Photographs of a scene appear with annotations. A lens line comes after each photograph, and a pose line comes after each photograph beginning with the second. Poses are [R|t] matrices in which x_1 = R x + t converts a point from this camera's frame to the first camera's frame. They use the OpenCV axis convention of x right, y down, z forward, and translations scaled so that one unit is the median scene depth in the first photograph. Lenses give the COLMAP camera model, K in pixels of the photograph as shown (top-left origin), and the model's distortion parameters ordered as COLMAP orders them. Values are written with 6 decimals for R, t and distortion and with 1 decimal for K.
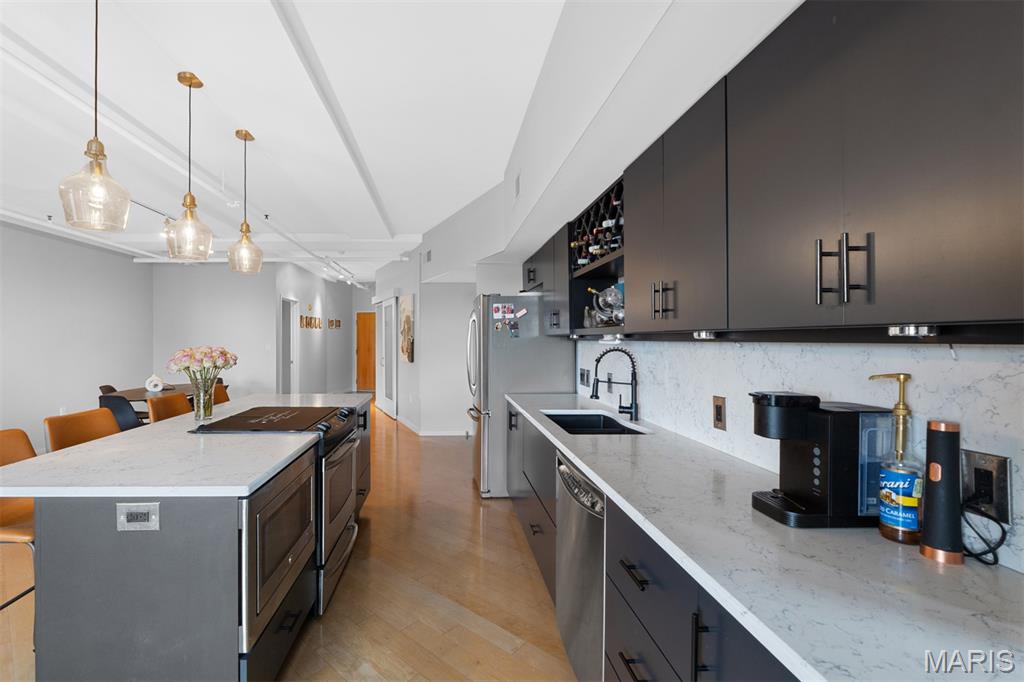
lens RADIAL K [[461.9, 0, 458.8], [0, 461.9, 337.8], [0, 0, 1]] dist [0.001194, 0.000118]
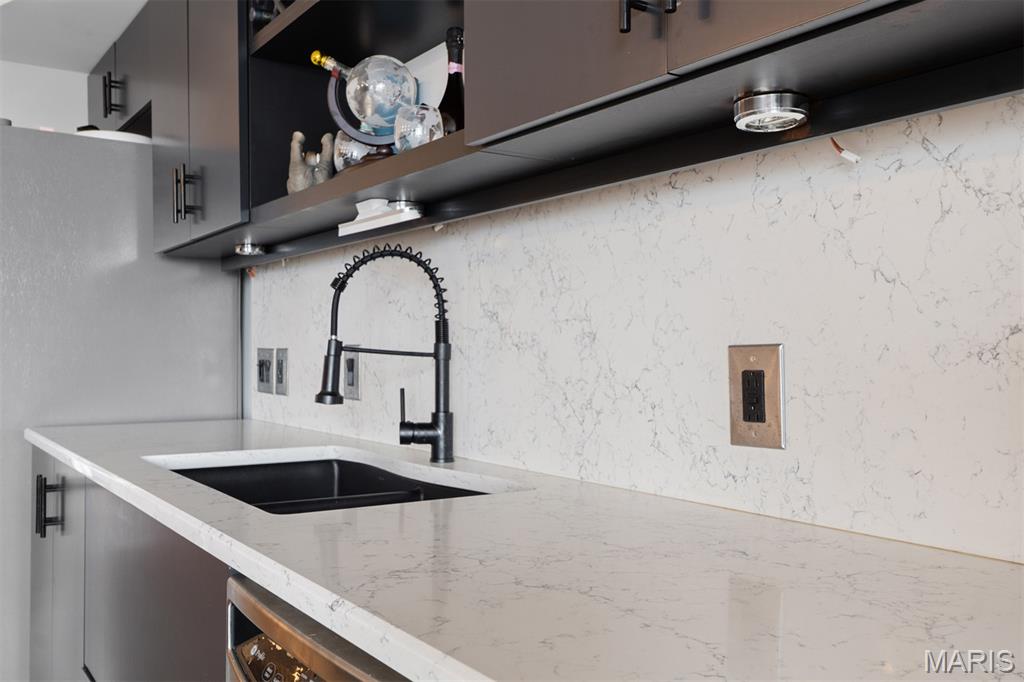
lens RADIAL K [[910.4, 0, 511.3], [0, 910.4, 341.9], [0, 0, 1]] dist [0.003030, 0.005075]
pose [[0.841459, 0.004980, 0.540297, 0.059714], [-0.001931, 0.999979, -0.006210, 0.094305], [-0.540317, 0.004182, 0.841451, 0.405789]]
